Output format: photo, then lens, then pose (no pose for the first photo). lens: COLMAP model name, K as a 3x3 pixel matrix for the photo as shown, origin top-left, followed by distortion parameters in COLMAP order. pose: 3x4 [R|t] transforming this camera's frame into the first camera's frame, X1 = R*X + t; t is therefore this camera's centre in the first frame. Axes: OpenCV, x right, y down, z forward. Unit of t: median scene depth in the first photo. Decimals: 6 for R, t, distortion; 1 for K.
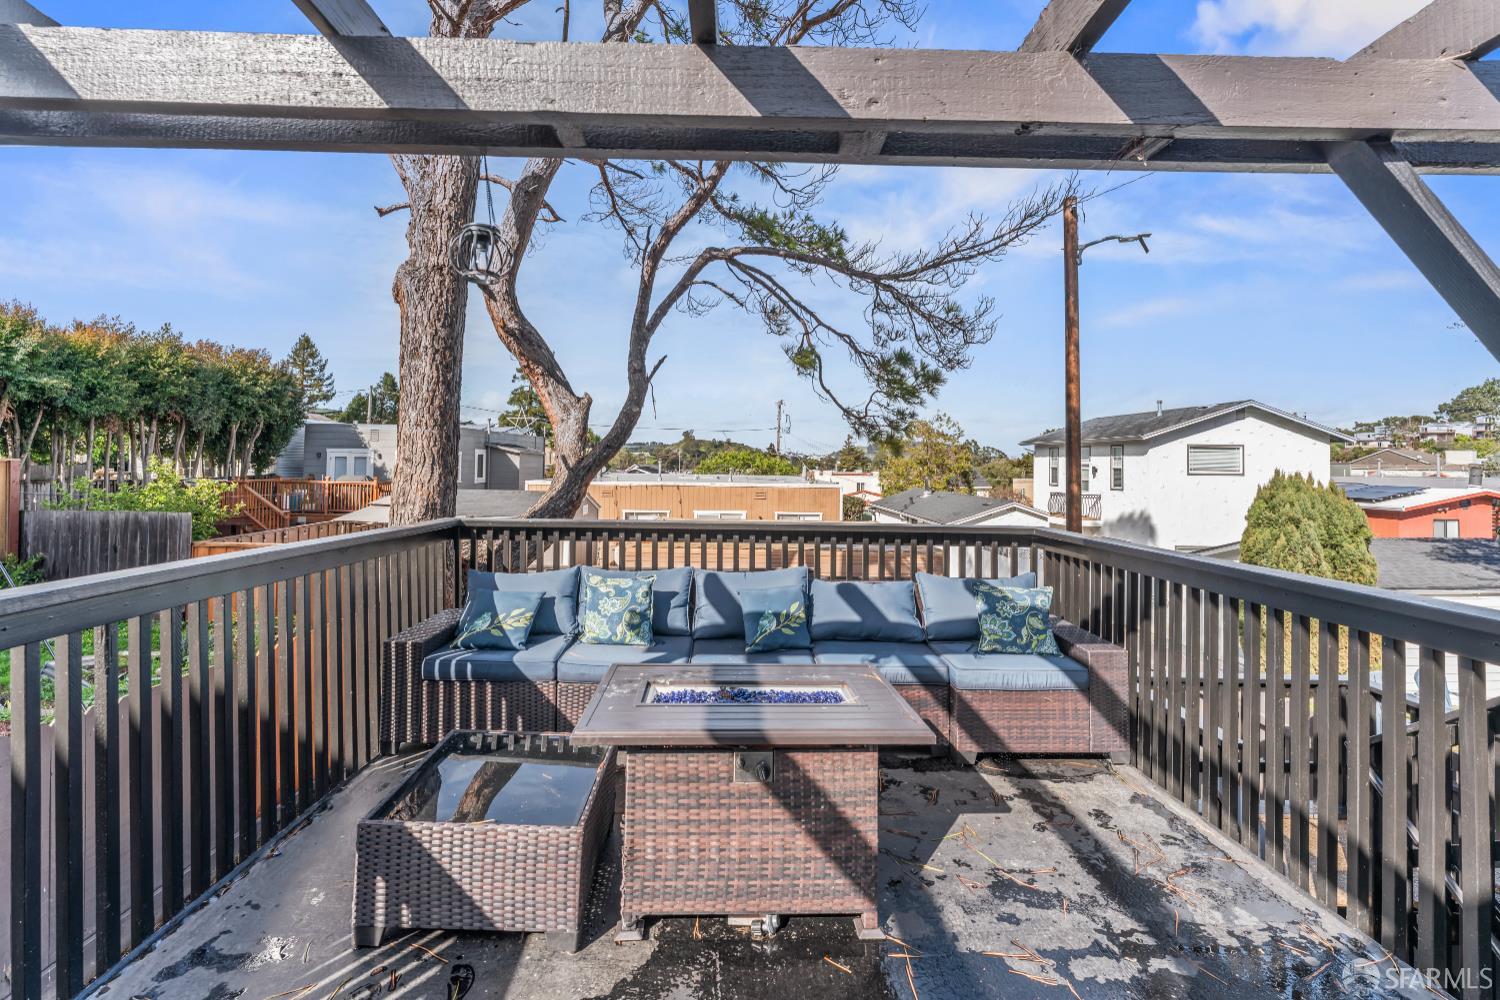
lens RADIAL K [[618.2, 0, 756.3], [0, 618.2, 466.1], [0, 0, 1]] dist [-0.002506, -0.000278]
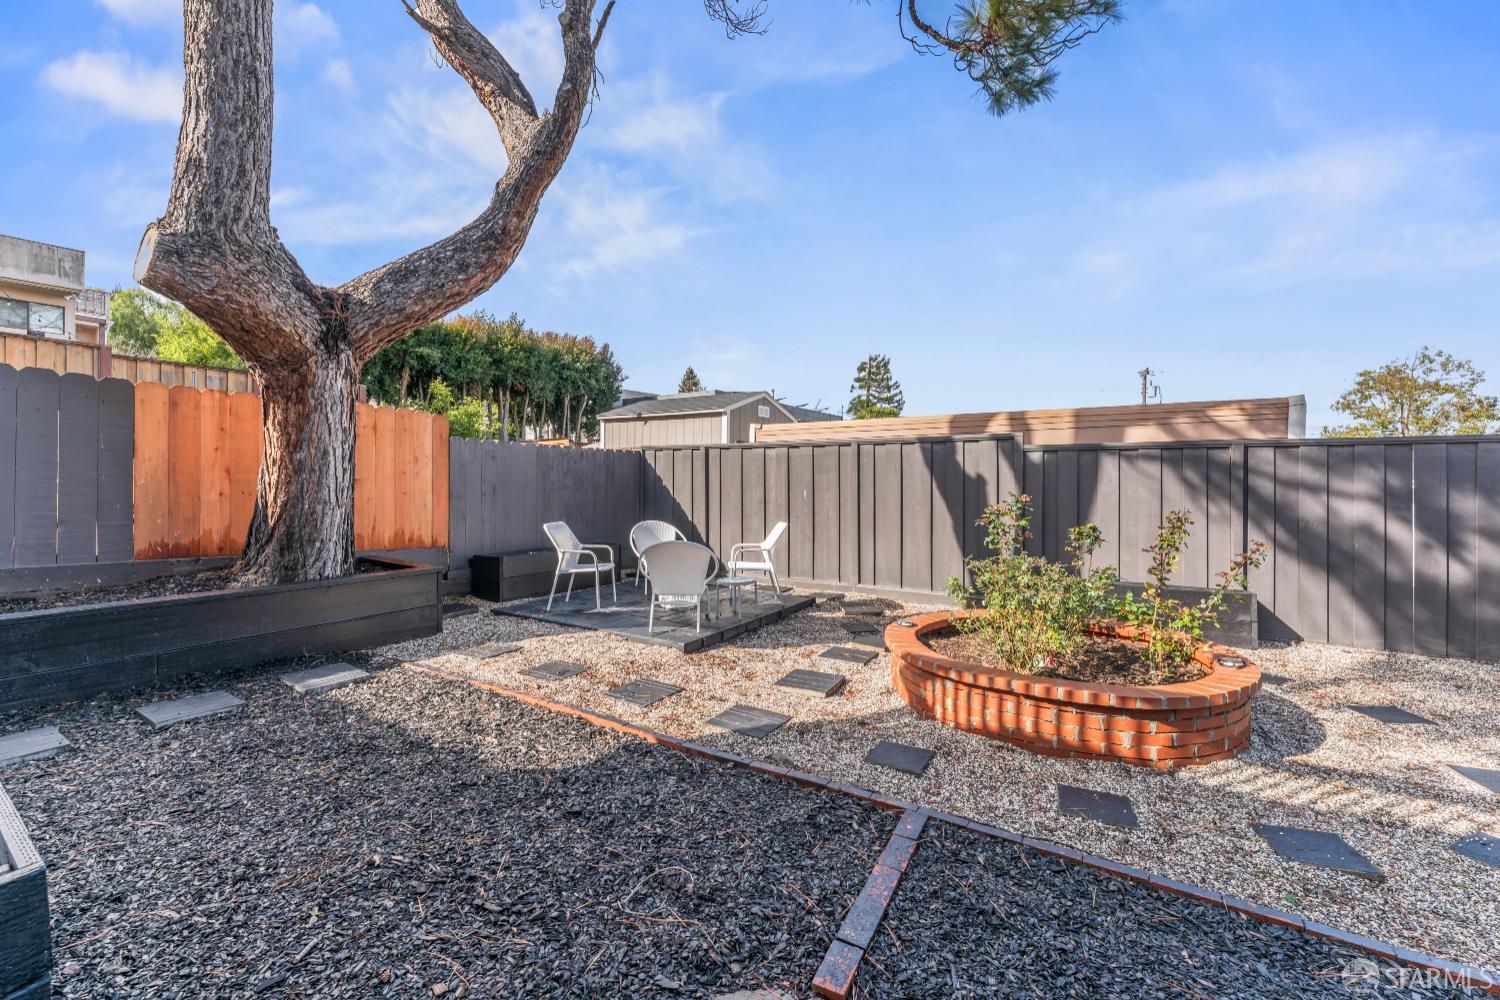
lens RADIAL K [[618.2, 0, 746.1], [0, 618.2, 483.9], [0, 0, 1]] dist [-0.002506, -0.000278]
pose [[0.841128, -0.010434, -0.540736, 0.108476], [0.010936, 0.999938, -0.002282, 0.113592], [0.540726, -0.003994, 0.841189, 0.176954]]
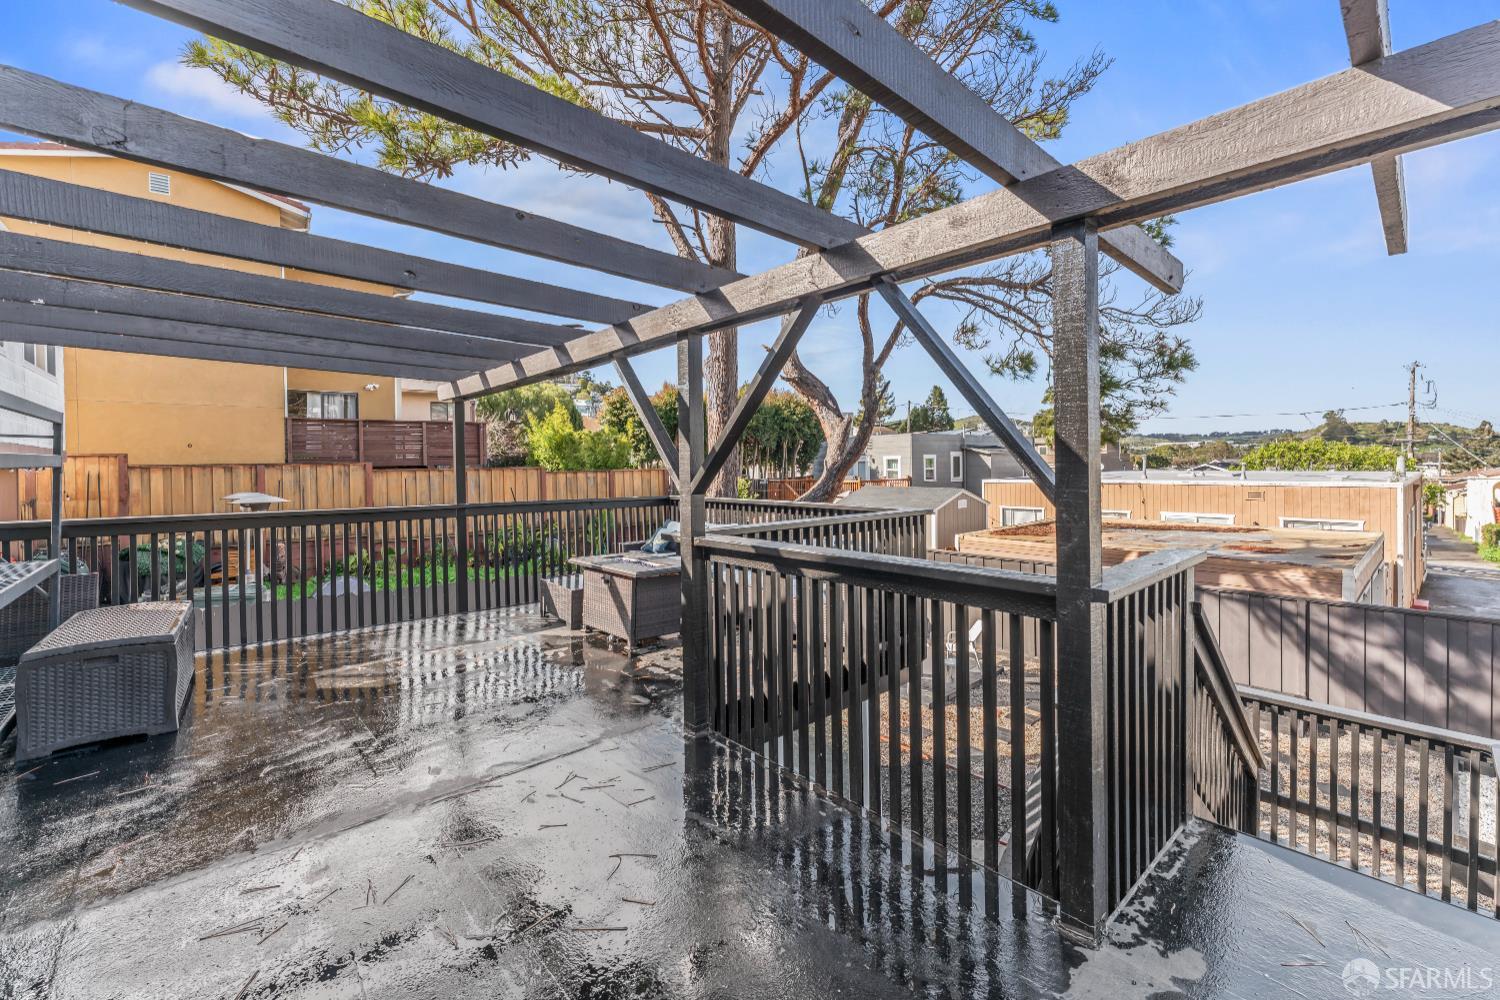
lens RADIAL K [[618.2, 0, 754.3], [0, 618.2, 483.7], [0, 0, 1]] dist [-0.002506, -0.000278]
pose [[0.659713, -0.001221, -0.751516, 0.217384], [0.022579, 0.999579, 0.018197, 0.002424], [0.751178, -0.028973, 0.659463, -0.026068]]
